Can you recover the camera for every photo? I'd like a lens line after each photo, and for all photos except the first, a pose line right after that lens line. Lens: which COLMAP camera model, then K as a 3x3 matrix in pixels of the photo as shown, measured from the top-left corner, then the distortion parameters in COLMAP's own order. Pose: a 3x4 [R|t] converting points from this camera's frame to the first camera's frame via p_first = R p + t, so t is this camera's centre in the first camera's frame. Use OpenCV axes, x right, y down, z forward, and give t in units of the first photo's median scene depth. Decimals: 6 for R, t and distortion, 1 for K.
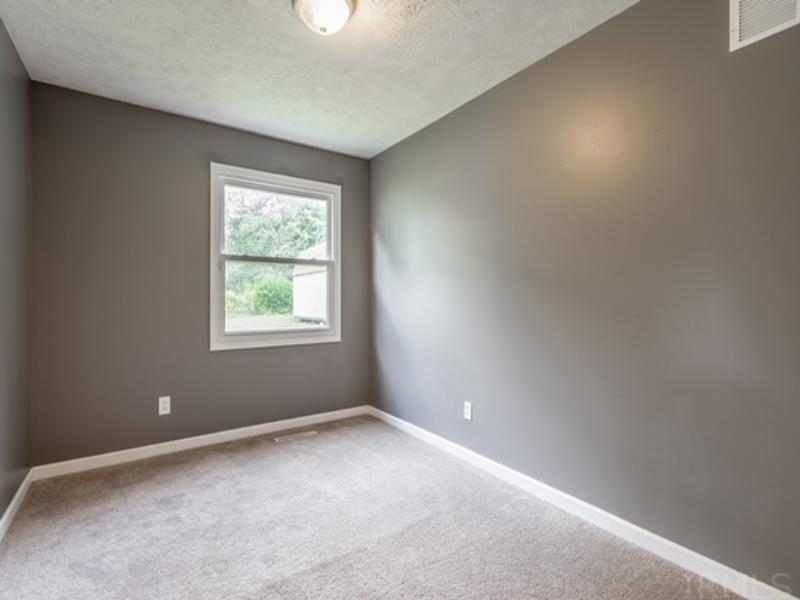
lens RADIAL K [[383.1, 0, 400.0], [0, 383.1, 300.0], [0, 0, 1]] dist [0.001108, 0.000564]
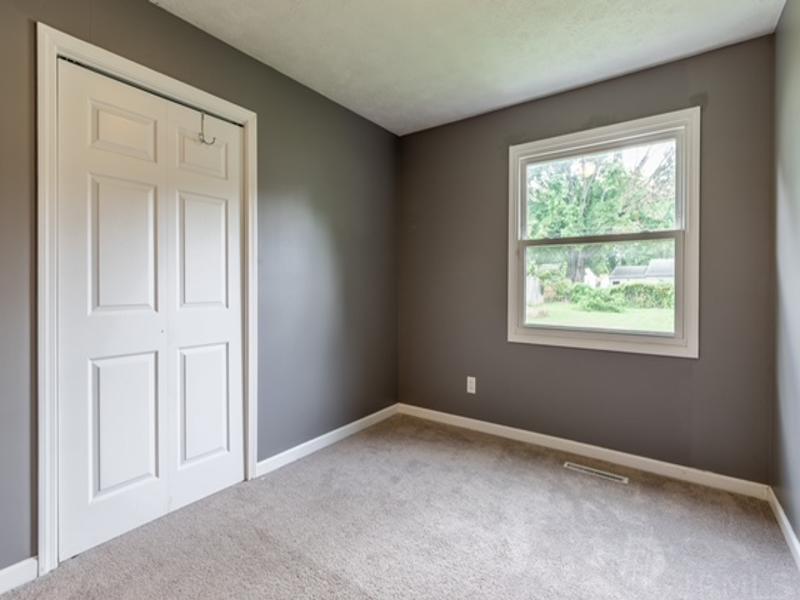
lens RADIAL K [[382.4, 0, 399.7], [0, 382.4, 289.2], [0, 0, 1]] dist [0.000147, 0.000262]
pose [[0.331572, 0.007536, -0.943400, 0.338037], [-0.011677, 0.999924, 0.003884, -0.000144], [0.943358, 0.009728, 0.331635, 0.431863]]
